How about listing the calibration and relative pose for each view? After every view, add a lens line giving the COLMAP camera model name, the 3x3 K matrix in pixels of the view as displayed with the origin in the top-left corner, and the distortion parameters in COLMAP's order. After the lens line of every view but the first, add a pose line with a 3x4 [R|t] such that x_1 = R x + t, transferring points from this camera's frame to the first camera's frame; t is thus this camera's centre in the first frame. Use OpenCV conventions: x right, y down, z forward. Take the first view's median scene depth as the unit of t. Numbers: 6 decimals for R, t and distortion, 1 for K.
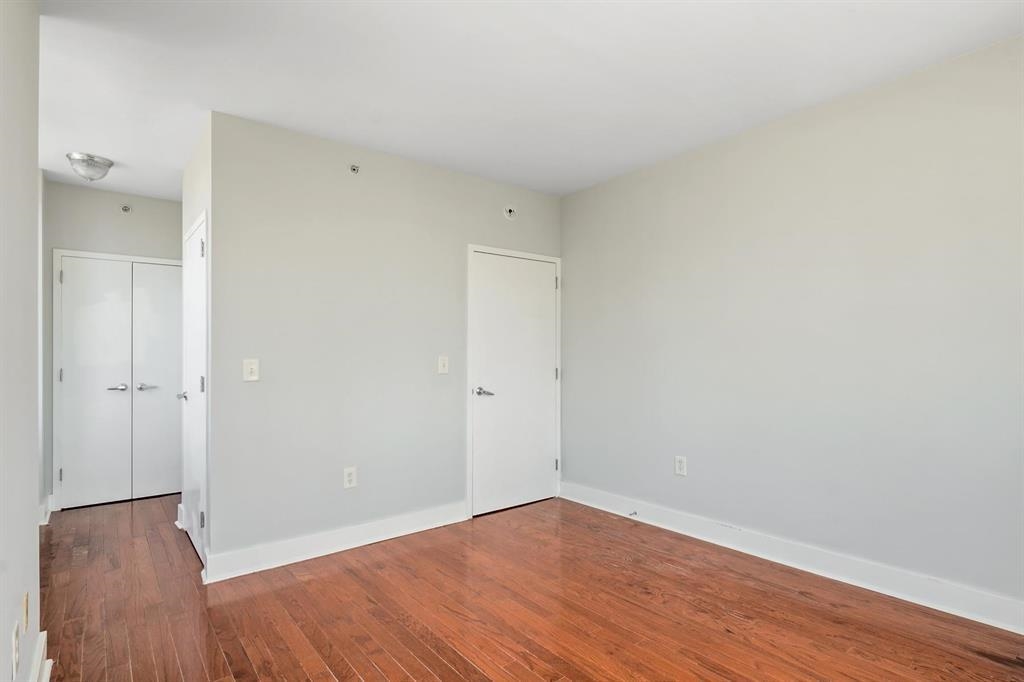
lens RADIAL K [[515.2, 0, 511.3], [0, 515.2, 348.1], [0, 0, 1]] dist [-0.004539, -0.000951]
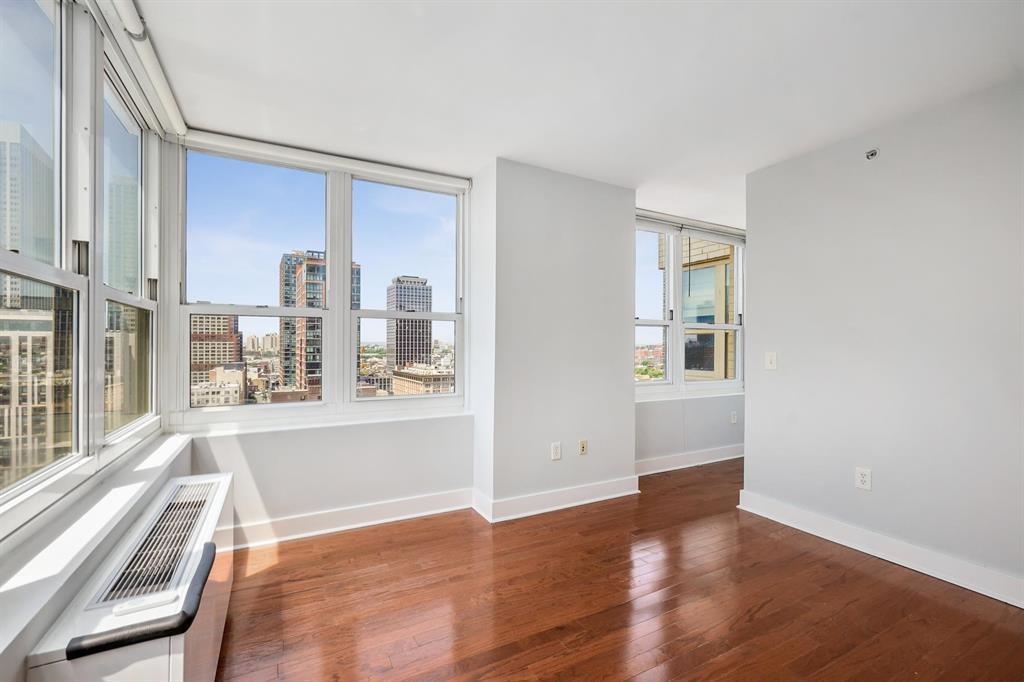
lens RADIAL K [[438.1, 0, 504.7], [0, 438.1, 345.0], [0, 0, 1]] dist [-0.001705, -0.000128]
pose [[-0.192493, 0.002778, -0.981294, 0.687458], [0.004150, 0.999989, 0.002016, -0.001914], [0.981290, -0.003685, -0.192502, 0.556577]]
